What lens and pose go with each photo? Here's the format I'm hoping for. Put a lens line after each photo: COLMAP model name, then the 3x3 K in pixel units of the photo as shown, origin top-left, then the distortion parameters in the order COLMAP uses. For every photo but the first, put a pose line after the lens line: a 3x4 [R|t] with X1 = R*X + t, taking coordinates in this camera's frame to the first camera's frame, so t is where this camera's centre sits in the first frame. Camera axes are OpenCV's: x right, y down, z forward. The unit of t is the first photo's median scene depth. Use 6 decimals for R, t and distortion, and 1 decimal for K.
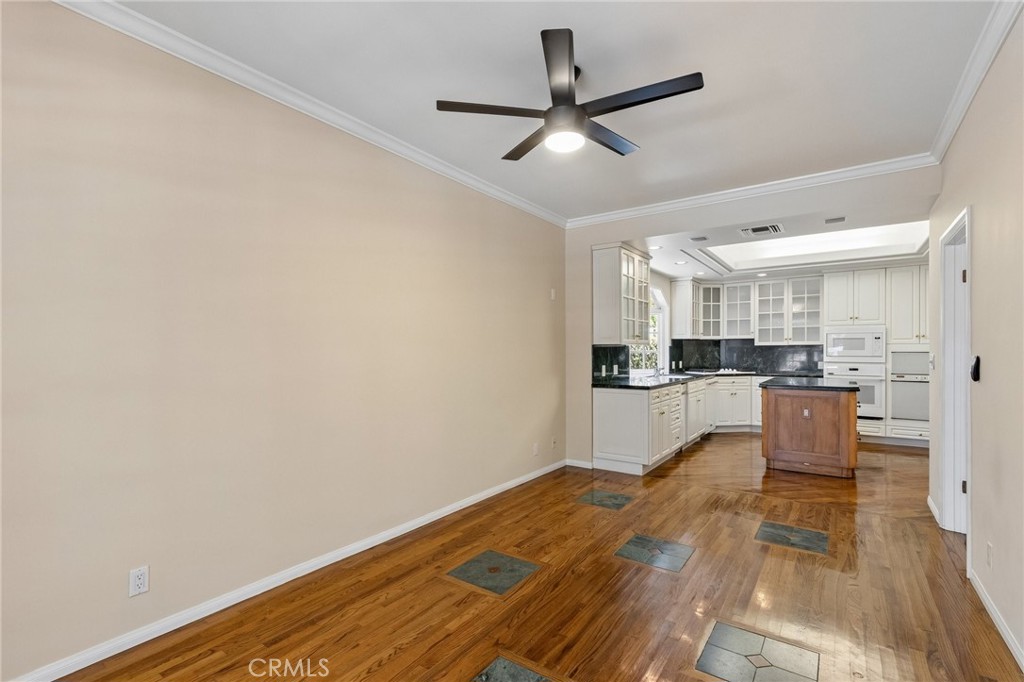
lens RADIAL K [[471.0, 0, 504.9], [0, 471.0, 352.7], [0, 0, 1]] dist [0.015091, -0.007061]
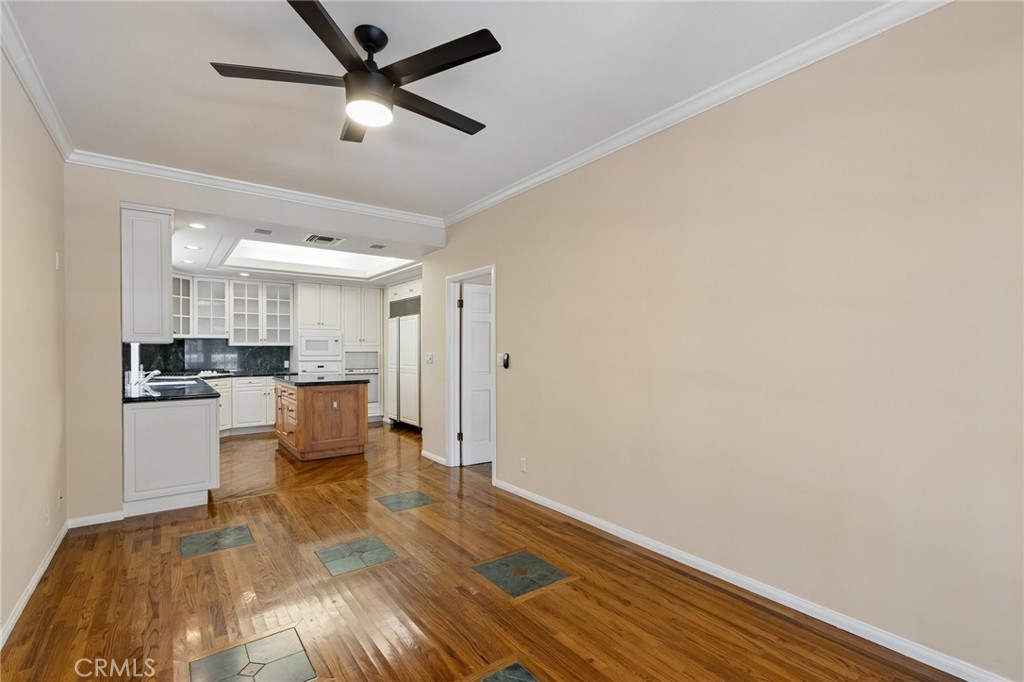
lens RADIAL K [[471.0, 0, 504.9], [0, 471.0, 352.7], [0, 0, 1]] dist [0.015091, -0.007061]
pose [[0.300342, -0.003607, 0.953825, -0.268423], [0.004996, 0.999985, 0.002208, -0.000423], [-0.953818, 0.004102, 0.300356, 0.207121]]
